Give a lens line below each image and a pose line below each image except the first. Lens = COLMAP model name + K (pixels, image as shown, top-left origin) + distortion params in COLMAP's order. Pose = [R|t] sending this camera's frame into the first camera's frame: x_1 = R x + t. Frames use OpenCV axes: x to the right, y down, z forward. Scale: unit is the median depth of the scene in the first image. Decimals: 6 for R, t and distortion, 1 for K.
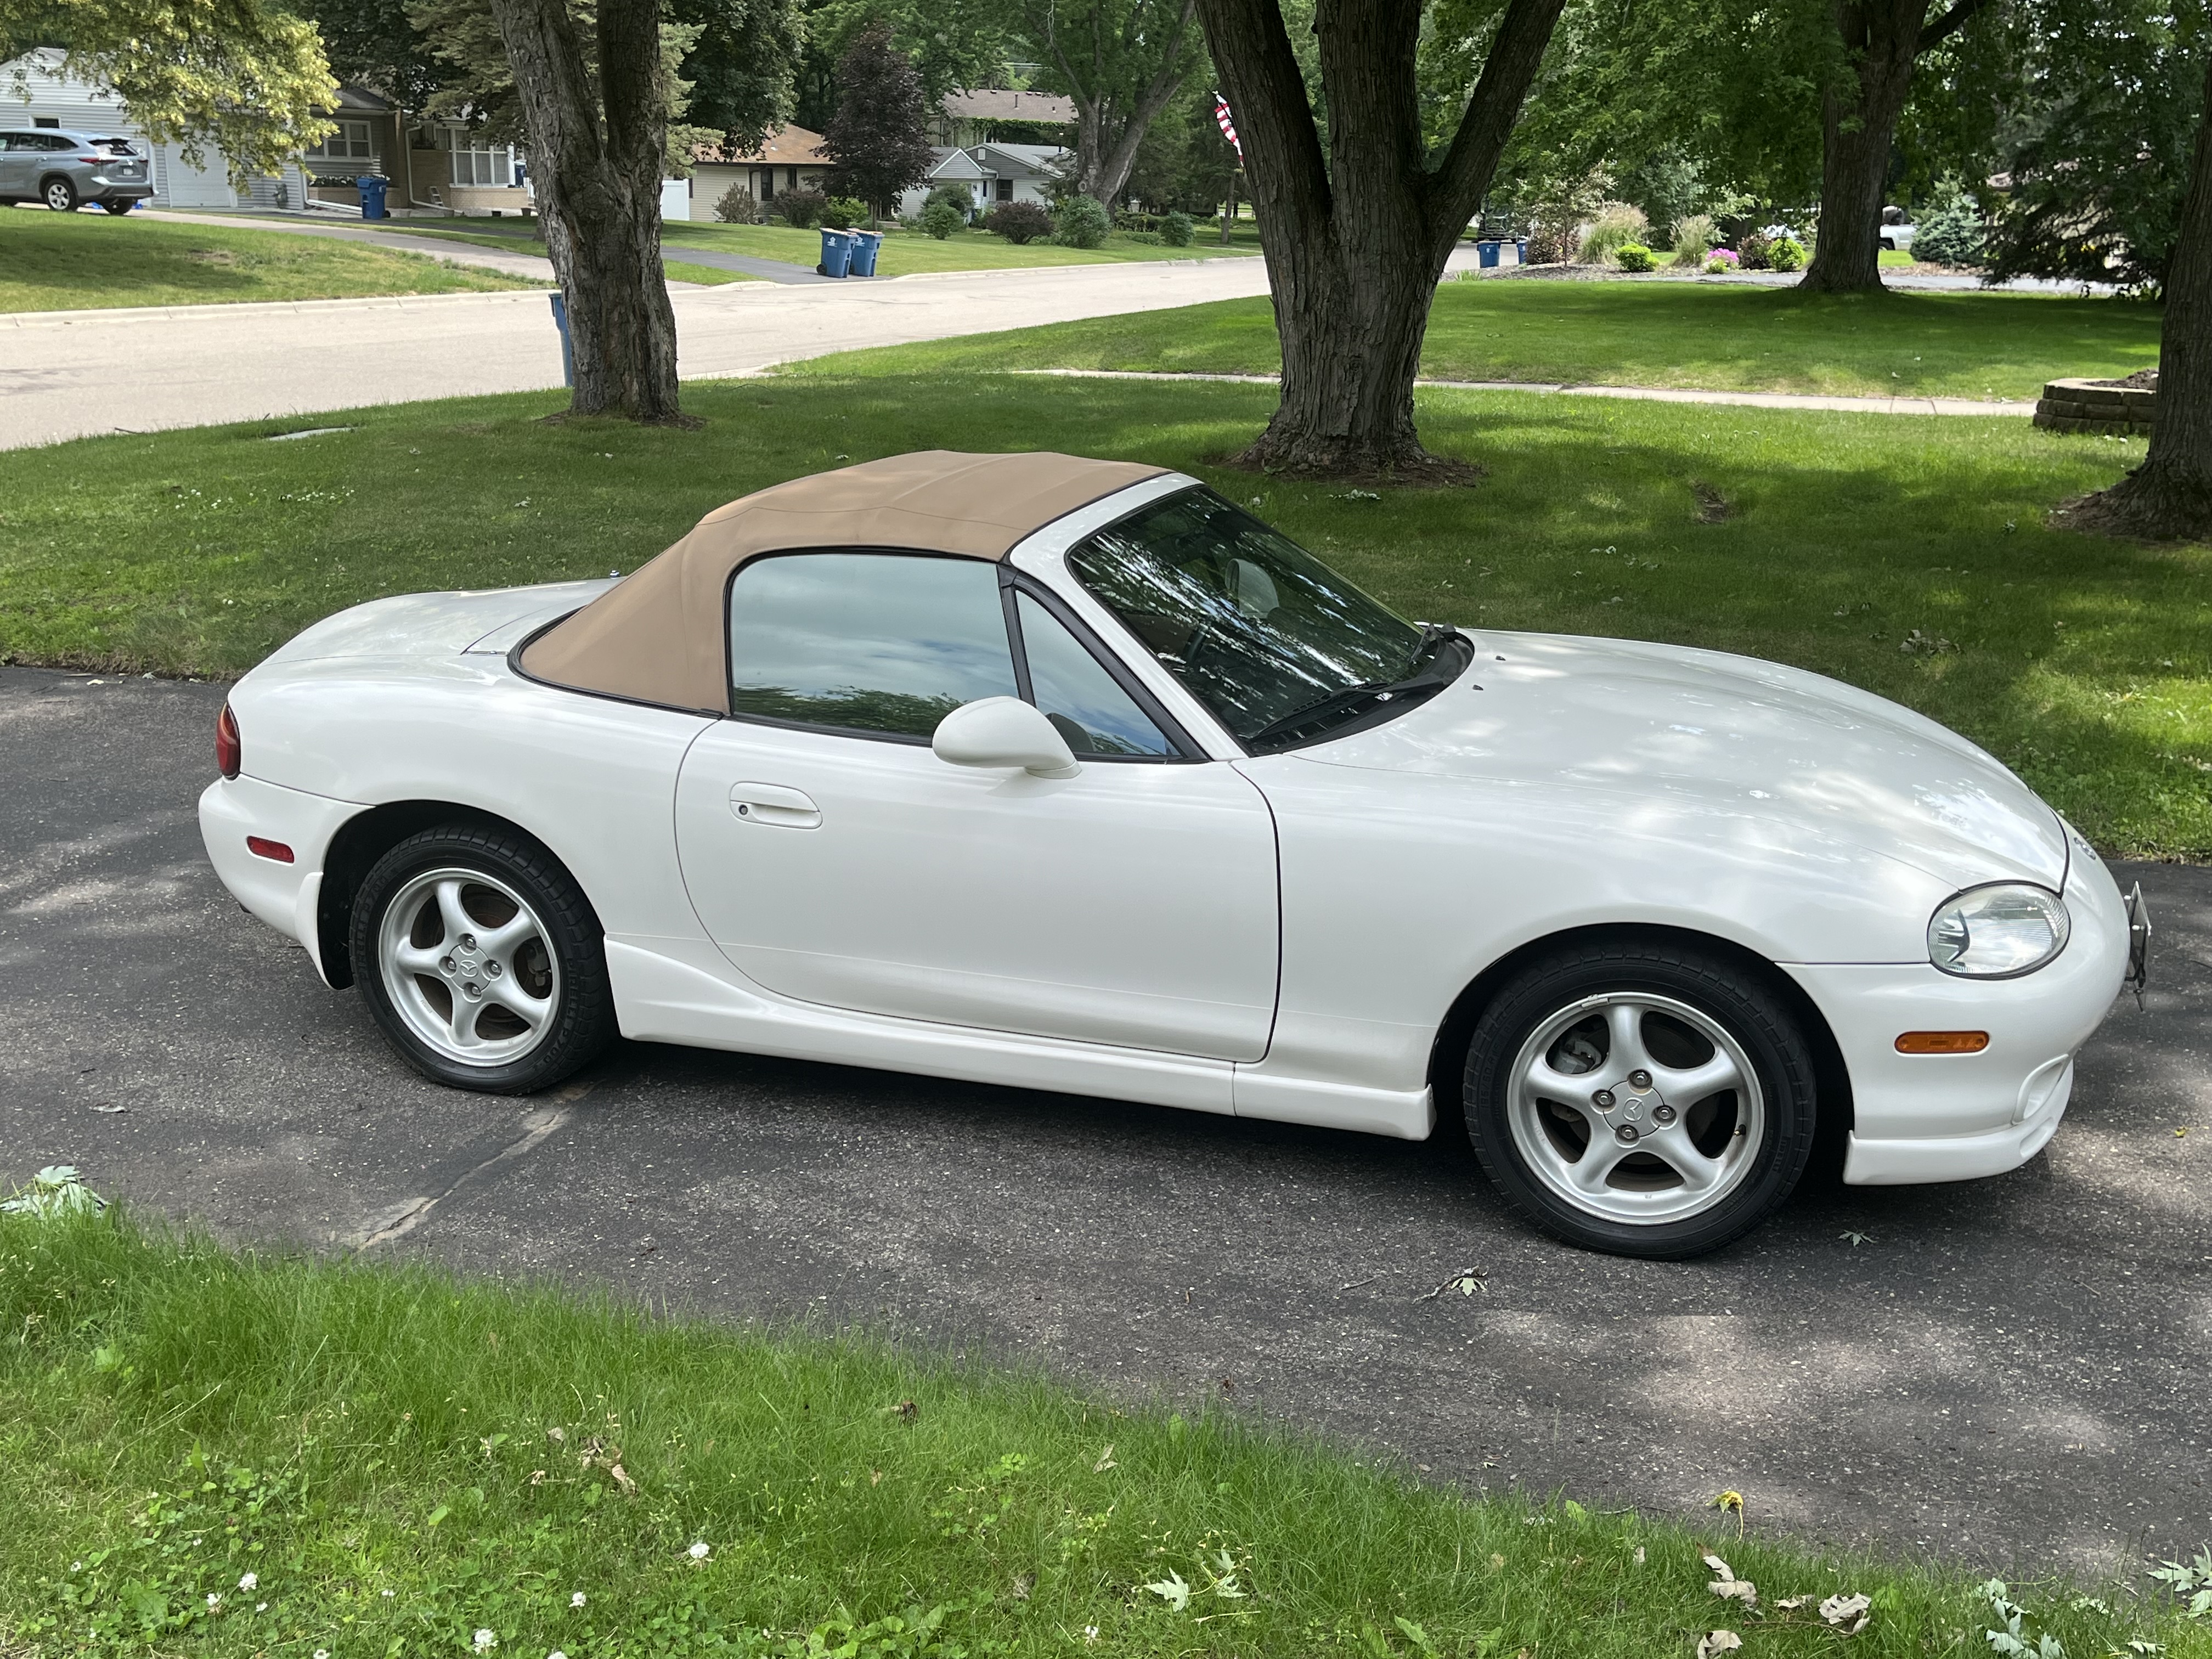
lens RADIAL K [[2123.7, 0, 1111.2], [0, 2123.7, 840.3], [0, 0, 1]] dist [0.028504, 0.000000]
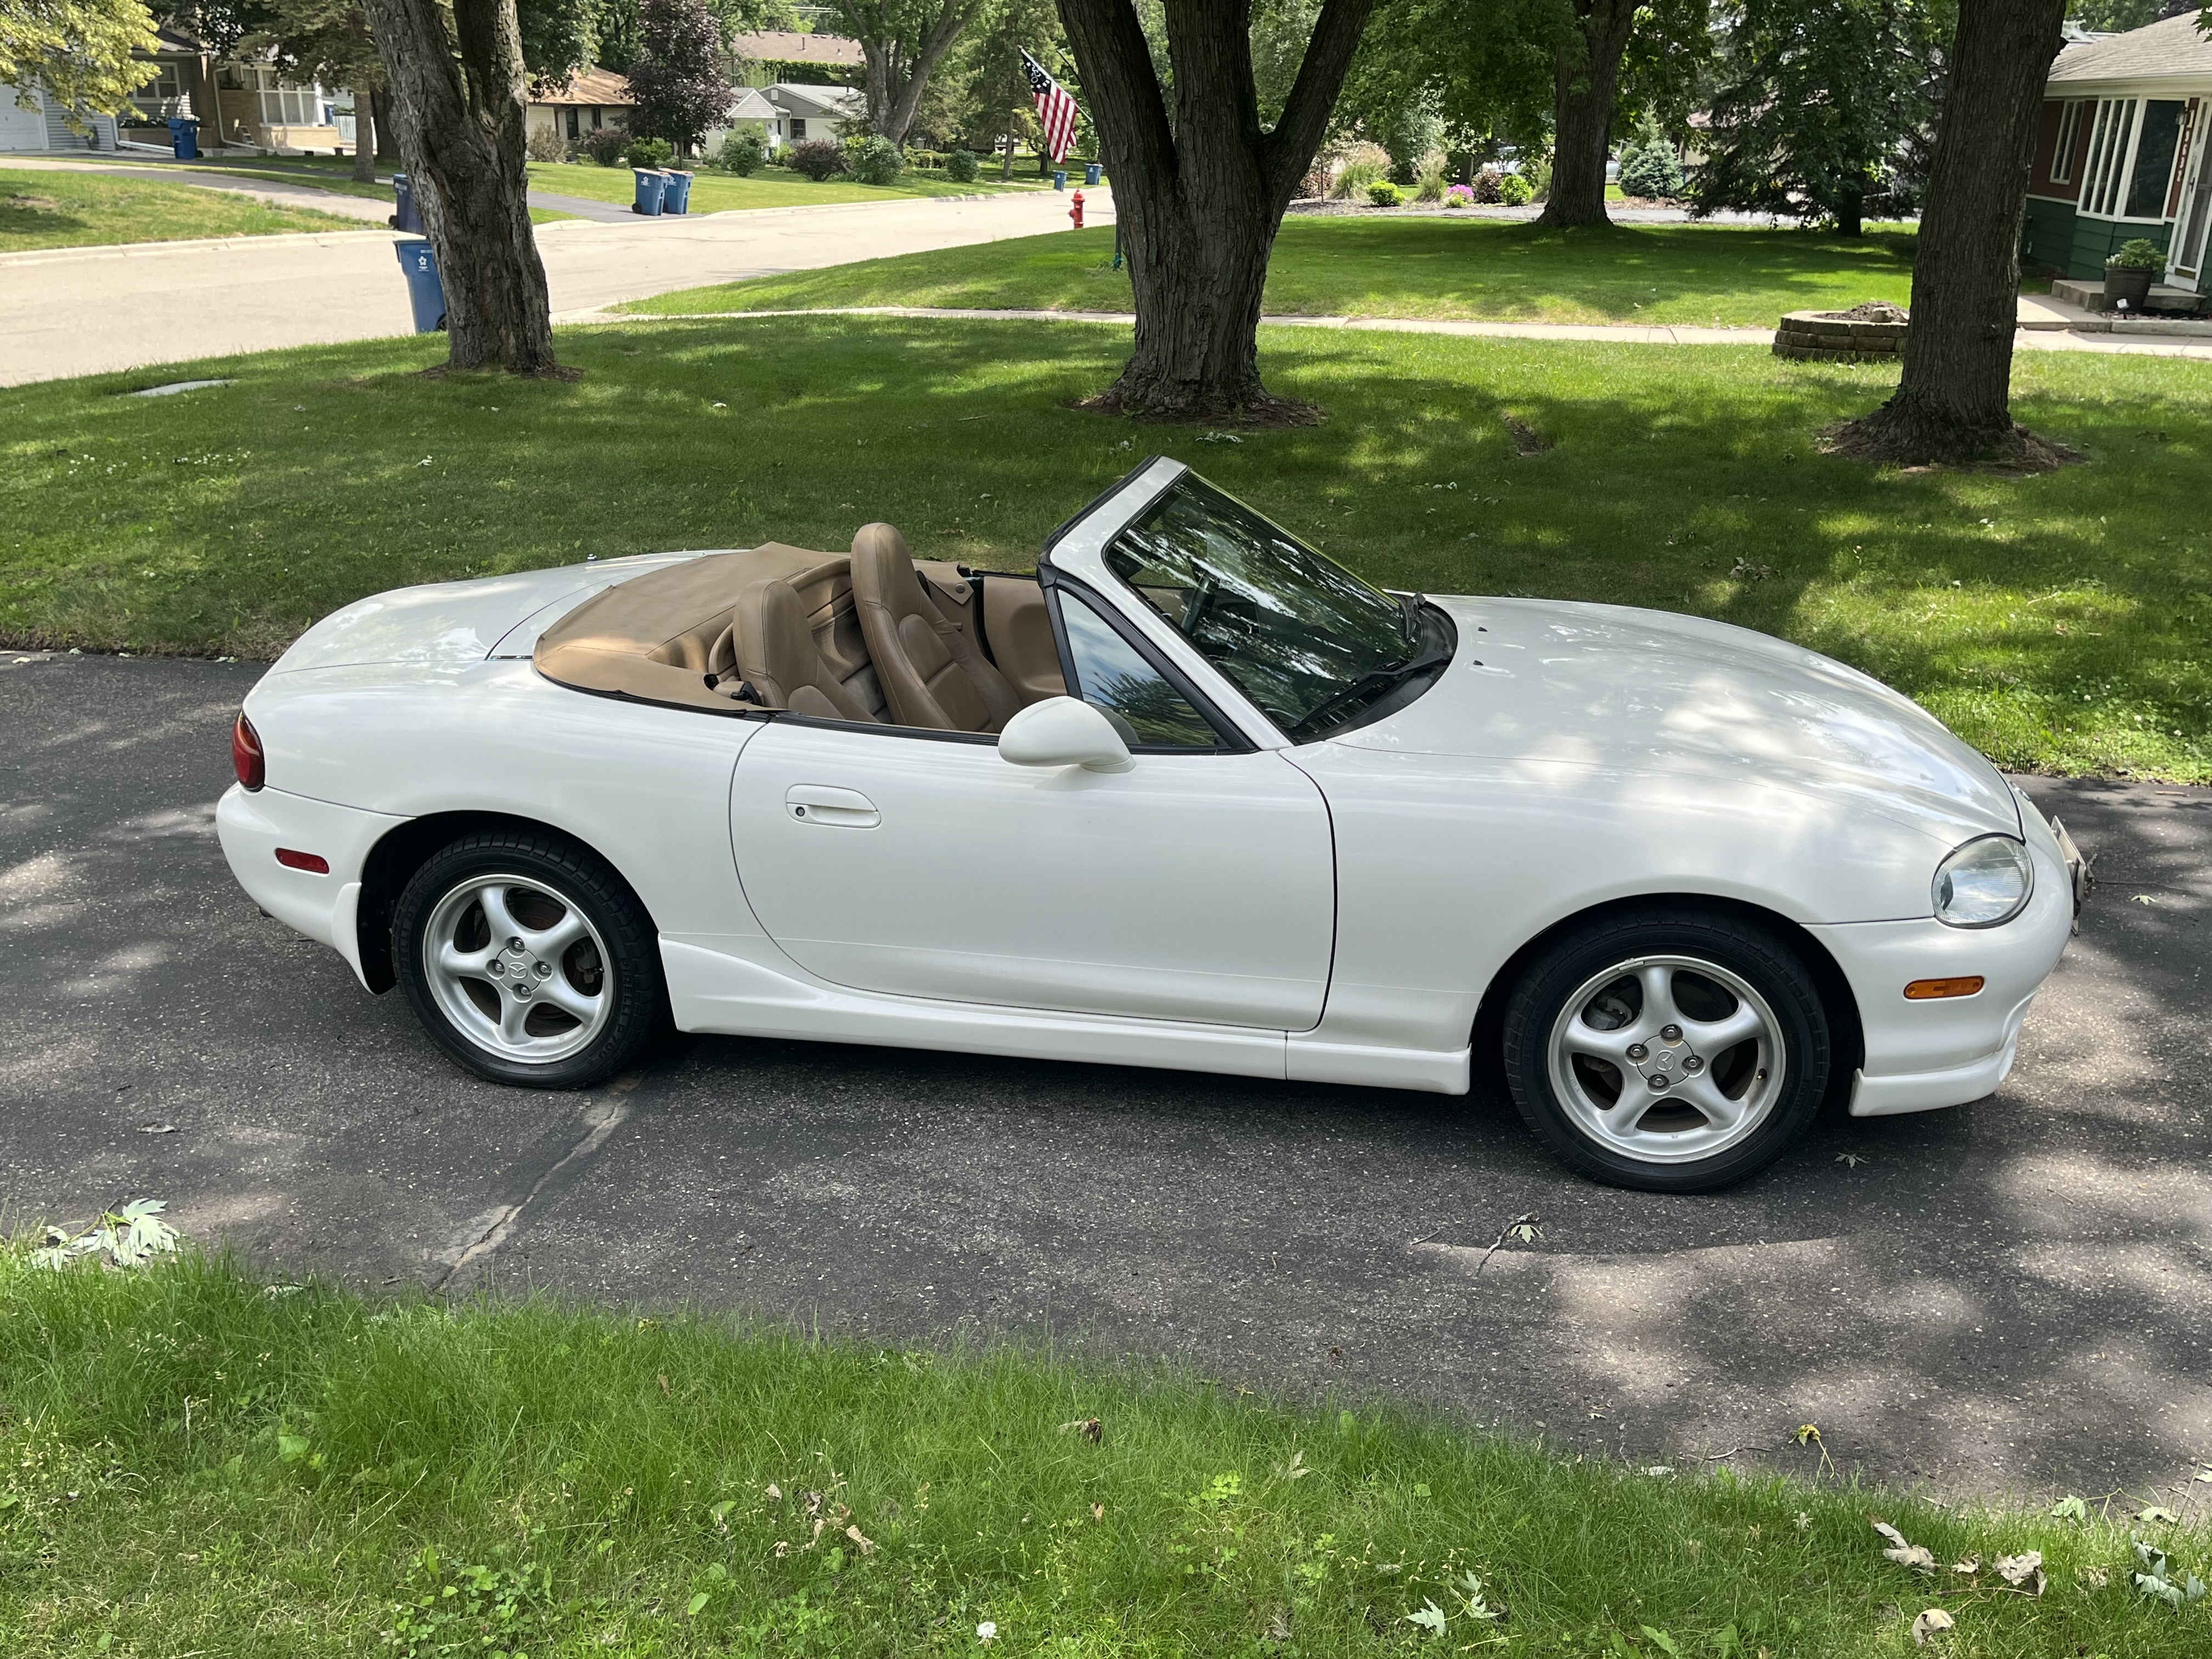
lens RADIAL K [[1891.3, 0, 1100.3], [0, 1891.3, 822.2], [0, 0, 1]] dist [0.023093, 0.005290]
pose [[0.992136, -0.044669, 0.116925, -0.128103], [0.037455, 0.997299, 0.063182, -0.057720], [-0.119432, -0.058306, 0.991129, 0.070391]]
